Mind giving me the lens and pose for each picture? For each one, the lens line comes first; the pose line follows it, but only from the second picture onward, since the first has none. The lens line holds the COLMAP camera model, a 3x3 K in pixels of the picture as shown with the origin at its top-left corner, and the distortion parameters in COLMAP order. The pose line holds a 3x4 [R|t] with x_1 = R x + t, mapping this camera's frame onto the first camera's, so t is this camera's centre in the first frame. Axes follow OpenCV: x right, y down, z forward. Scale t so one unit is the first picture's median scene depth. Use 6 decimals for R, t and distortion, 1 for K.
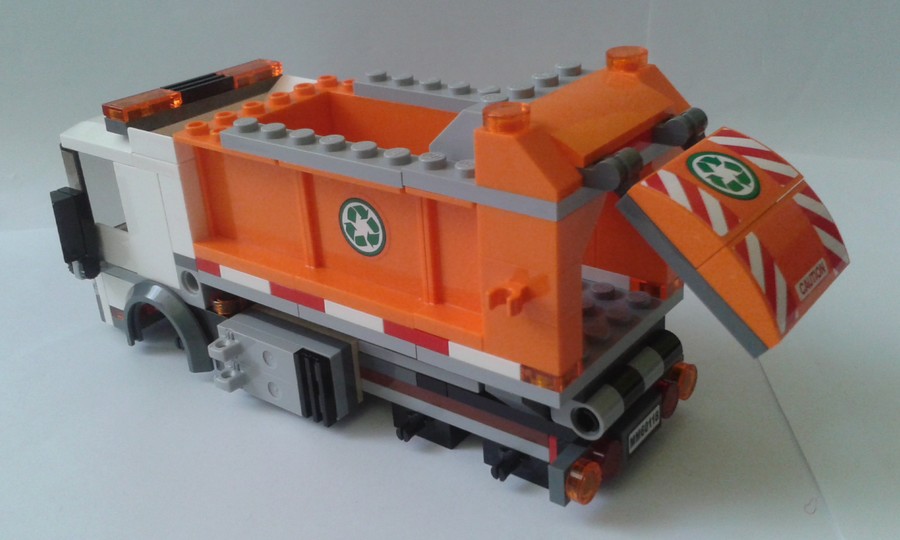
lens RADIAL K [[1002.4, 0, 454.7], [0, 1002.4, 279.4], [0, 0, 1]] dist [0.170991, 0.000000]
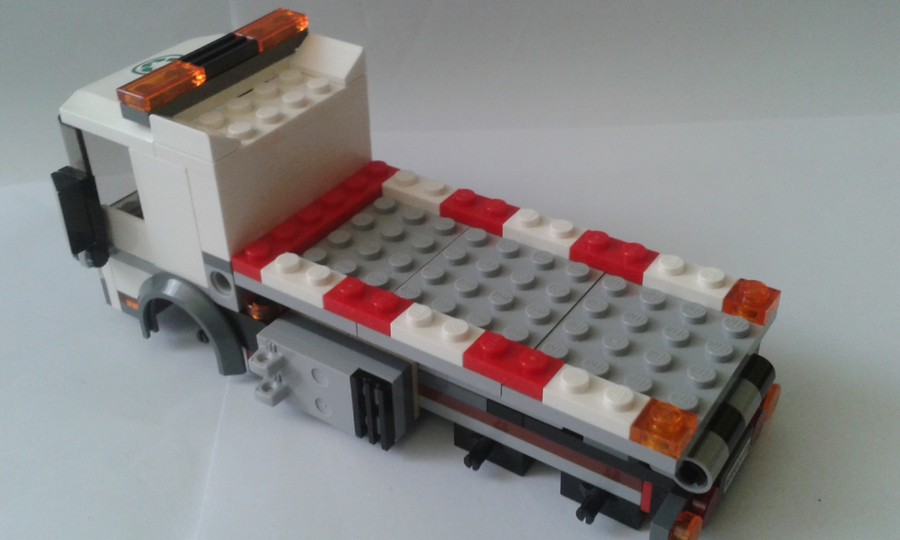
lens RADIAL K [[1002.4, 0, 457.1], [0, 1002.4, 274.8], [0, 0, 1]] dist [0.170991, 0.000000]
pose [[0.996956, -0.002941, 0.077905, -0.132012], [-0.008718, 0.988814, 0.148896, -0.149820], [-0.077471, -0.149122, 0.985779, 0.111423]]
